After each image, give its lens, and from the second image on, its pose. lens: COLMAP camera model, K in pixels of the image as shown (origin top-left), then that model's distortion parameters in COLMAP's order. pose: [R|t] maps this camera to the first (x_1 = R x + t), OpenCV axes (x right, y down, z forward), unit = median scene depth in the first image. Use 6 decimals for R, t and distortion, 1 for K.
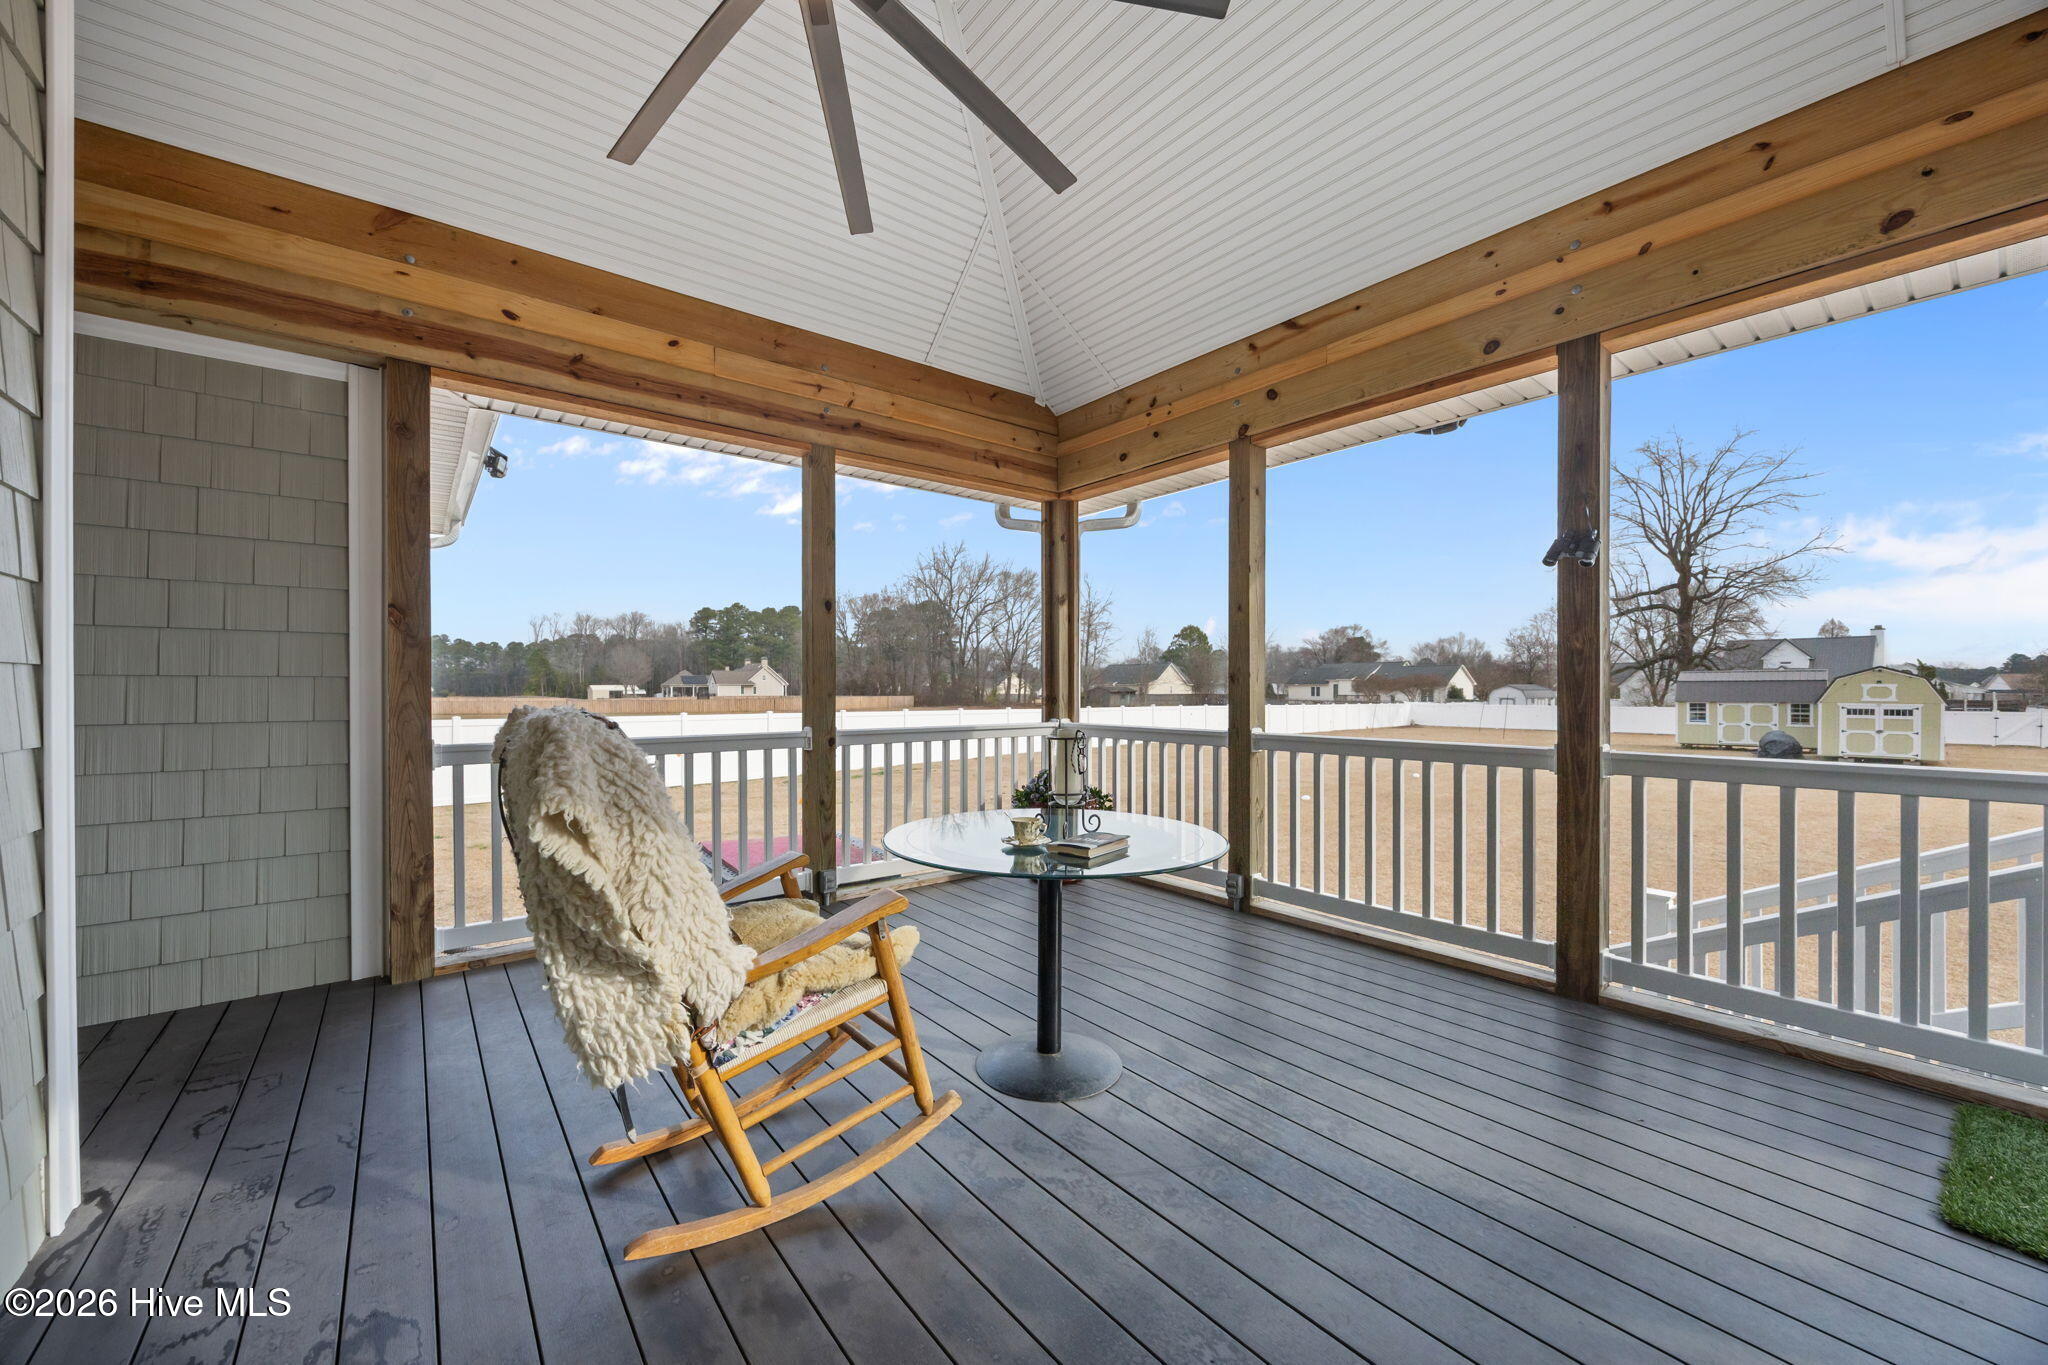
lens RADIAL K [[779.6, 0, 1030.3], [0, 779.6, 679.0], [0, 0, 1]] dist [-0.004034, 0.000170]
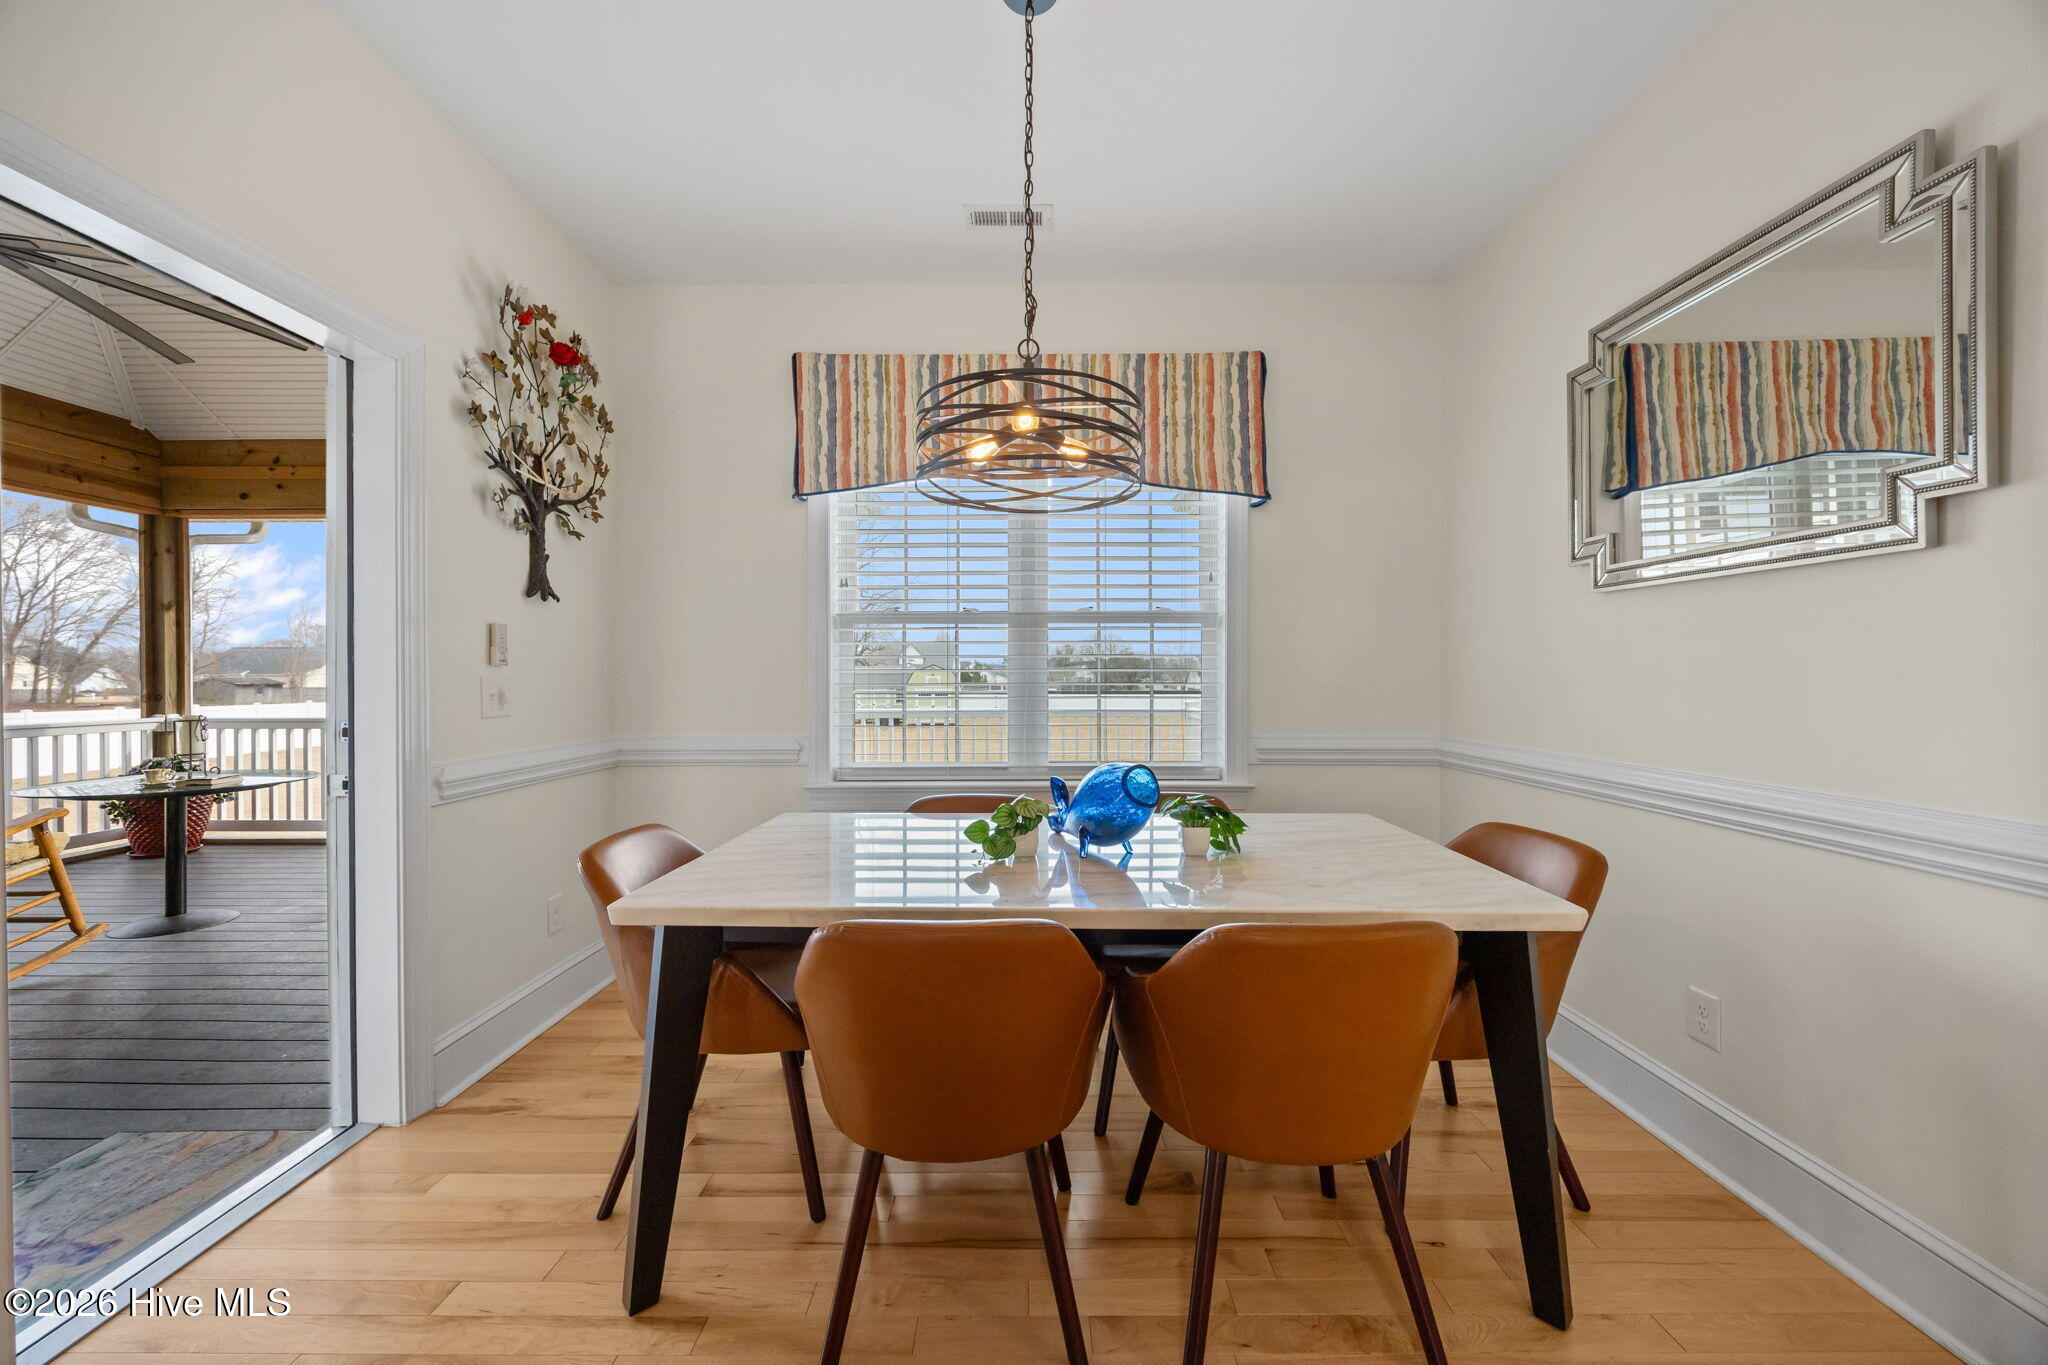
lens RADIAL K [[779.6, 0, 1030.3], [0, 779.6, 679.0], [0, 0, 1]] dist [-0.004034, 0.000170]
pose [[0.622440, -0.007683, 0.782630, -0.061350], [-0.004129, 0.999906, 0.013100, -0.018101], [-0.782657, -0.011385, 0.622350, -0.654293]]
